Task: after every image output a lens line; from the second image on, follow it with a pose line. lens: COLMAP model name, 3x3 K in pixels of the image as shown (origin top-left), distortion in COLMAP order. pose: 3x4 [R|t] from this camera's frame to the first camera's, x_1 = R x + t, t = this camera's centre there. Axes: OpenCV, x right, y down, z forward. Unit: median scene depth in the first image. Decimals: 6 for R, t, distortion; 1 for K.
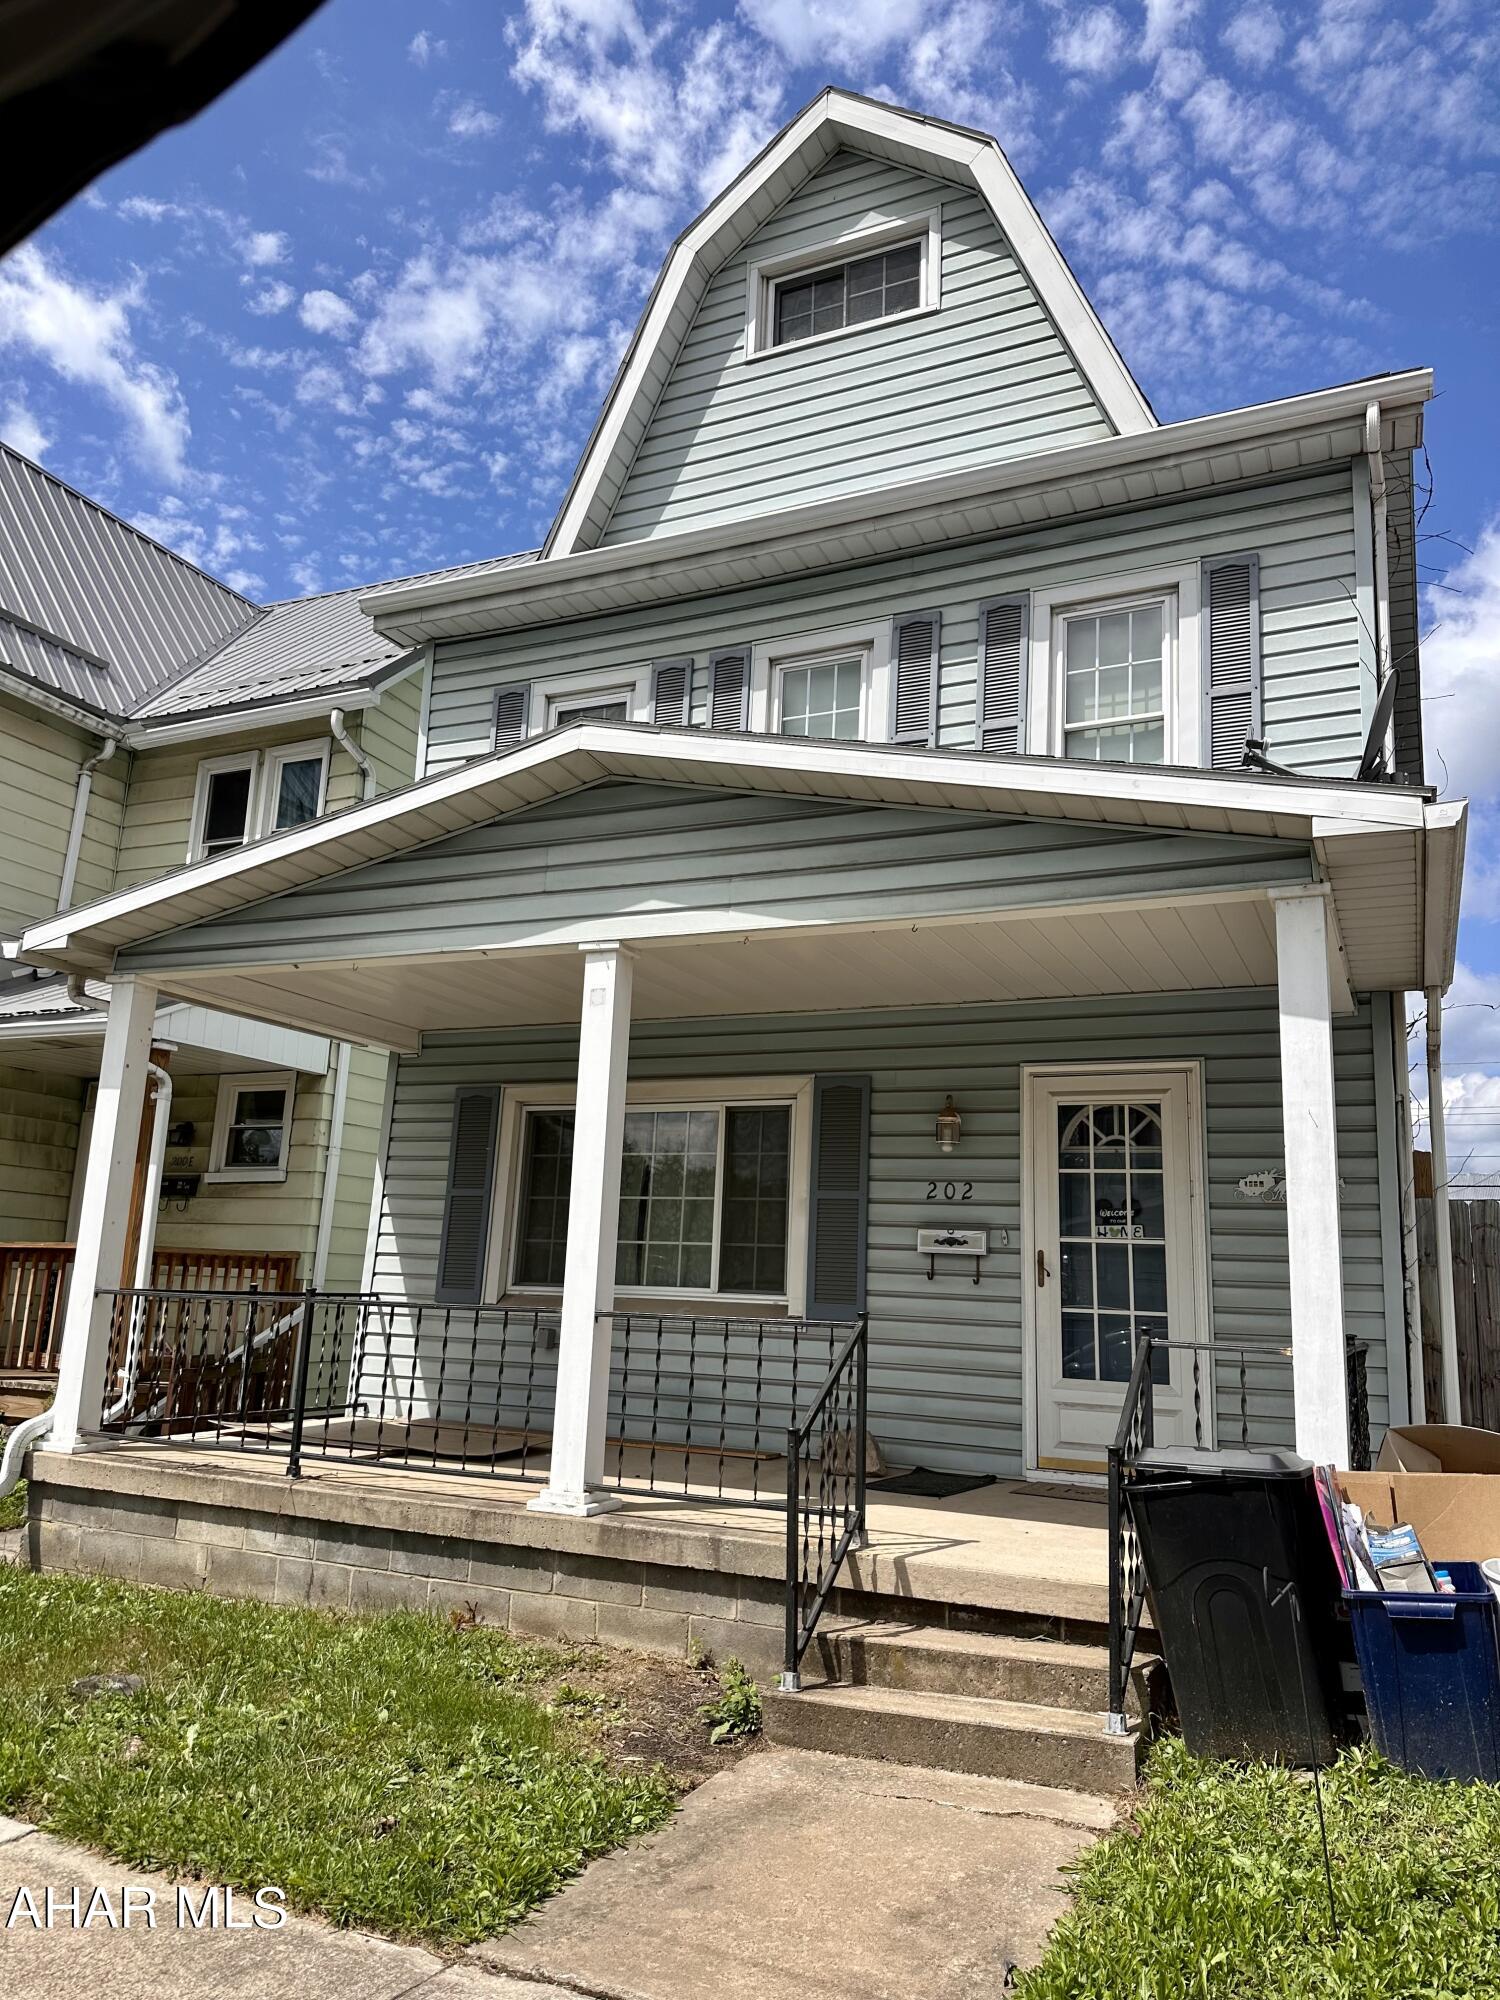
lens RADIAL K [[1404.3, 0, 748.3], [0, 1404.3, 960.5], [0, 0, 1]] dist [0.038493, -0.039060]
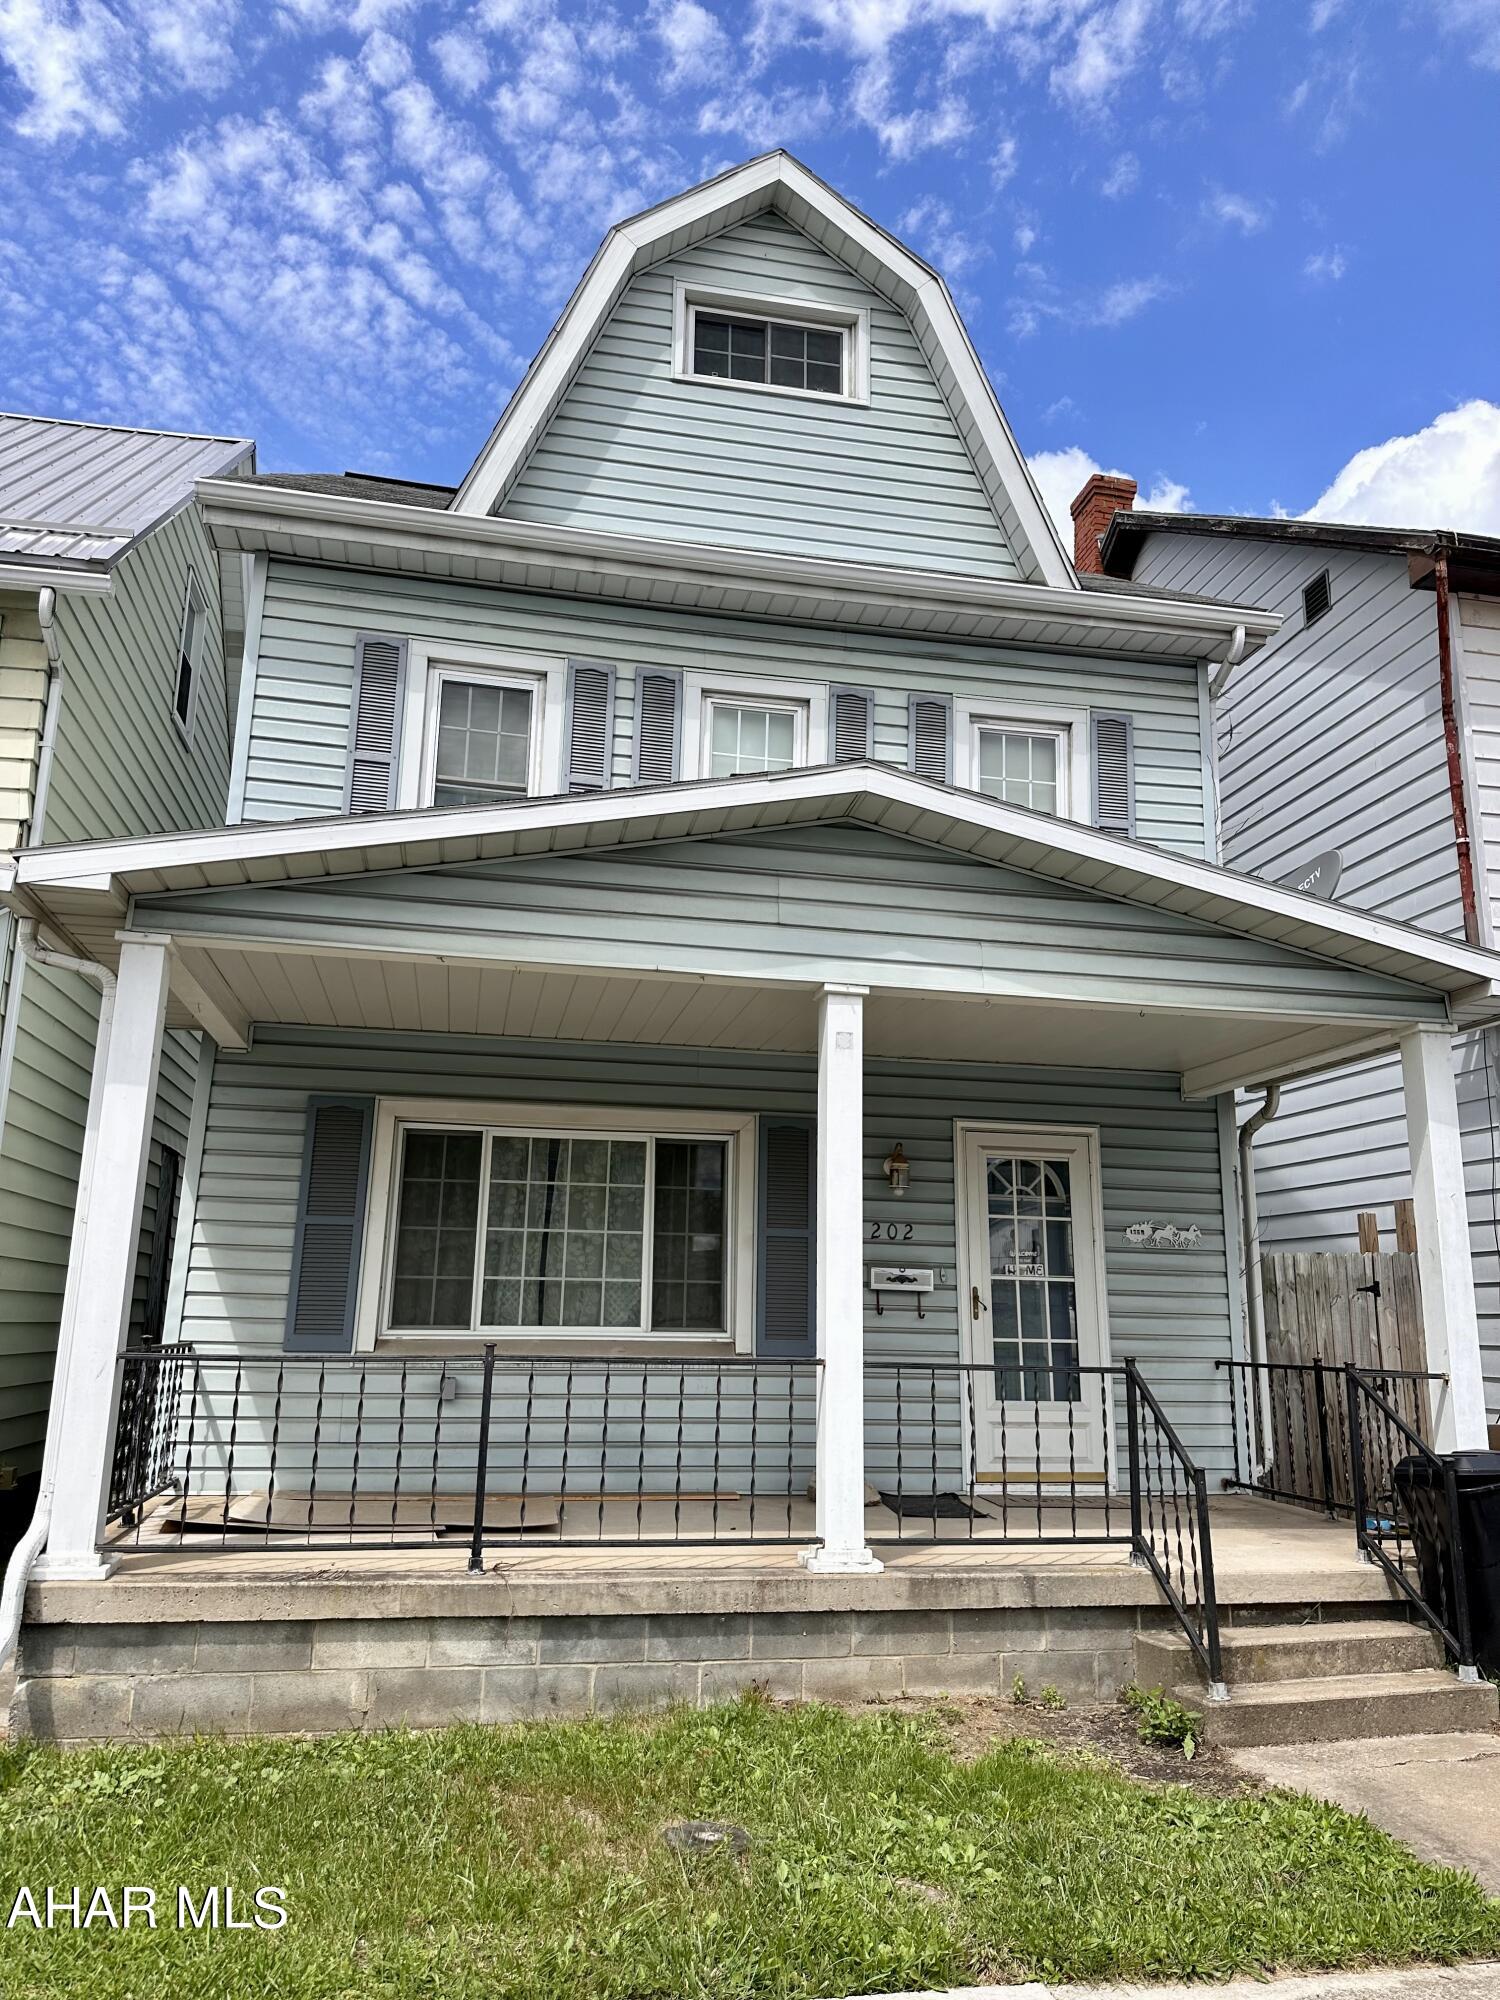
lens RADIAL K [[1414.2, 0, 750.0], [0, 1414.2, 1000.0], [0, 0, 1]] dist [0.078670, -0.091861]
pose [[0.808238, 0.106334, 0.579176, -0.717607], [-0.122987, 0.992352, -0.010564, 0.015579], [-0.575870, -0.062693, 0.815134, 0.230332]]
